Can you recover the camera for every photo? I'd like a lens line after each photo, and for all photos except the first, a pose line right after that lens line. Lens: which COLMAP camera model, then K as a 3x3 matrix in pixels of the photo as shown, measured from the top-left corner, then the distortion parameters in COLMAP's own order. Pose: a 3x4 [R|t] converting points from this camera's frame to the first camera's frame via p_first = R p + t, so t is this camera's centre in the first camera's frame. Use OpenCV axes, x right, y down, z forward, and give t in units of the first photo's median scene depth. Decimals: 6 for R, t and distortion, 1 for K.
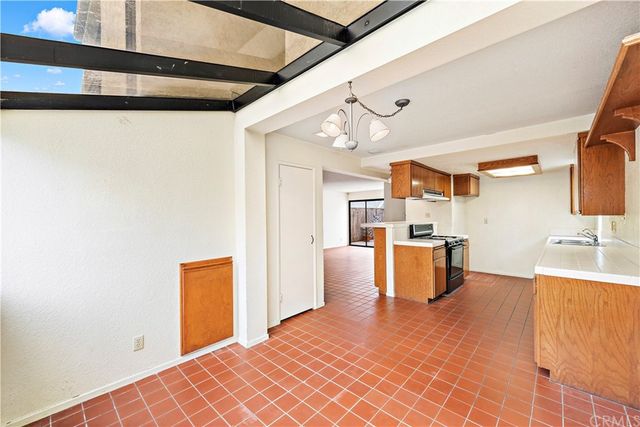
lens RADIAL K [[251.9, 0, 316.1], [0, 251.9, 214.3], [0, 0, 1]] dist [0.001571, -0.000130]
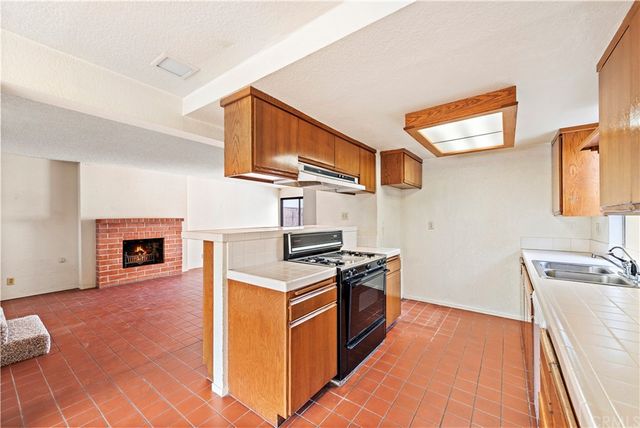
lens RADIAL K [[251.9, 0, 320.9], [0, 251.9, 217.0], [0, 0, 1]] dist [0.001571, -0.000130]
pose [[0.991422, 0.005542, 0.130583, 0.335861], [-0.005927, 0.999979, 0.002557, 0.004664], [-0.130566, -0.003309, 0.991434, 0.423696]]
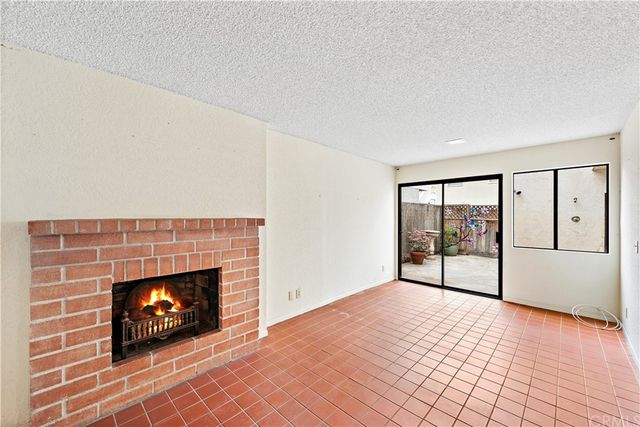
lens RADIAL K [[251.9, 0, 320.4], [0, 251.9, 215.7], [0, 0, 1]] dist [0.001571, -0.000130]
pose [[0.999961, 0.008207, 0.003123, -0.033634], [-0.008206, 0.999966, -0.000399, 0.011139], [-0.003126, 0.000373, 0.999995, 1.175116]]
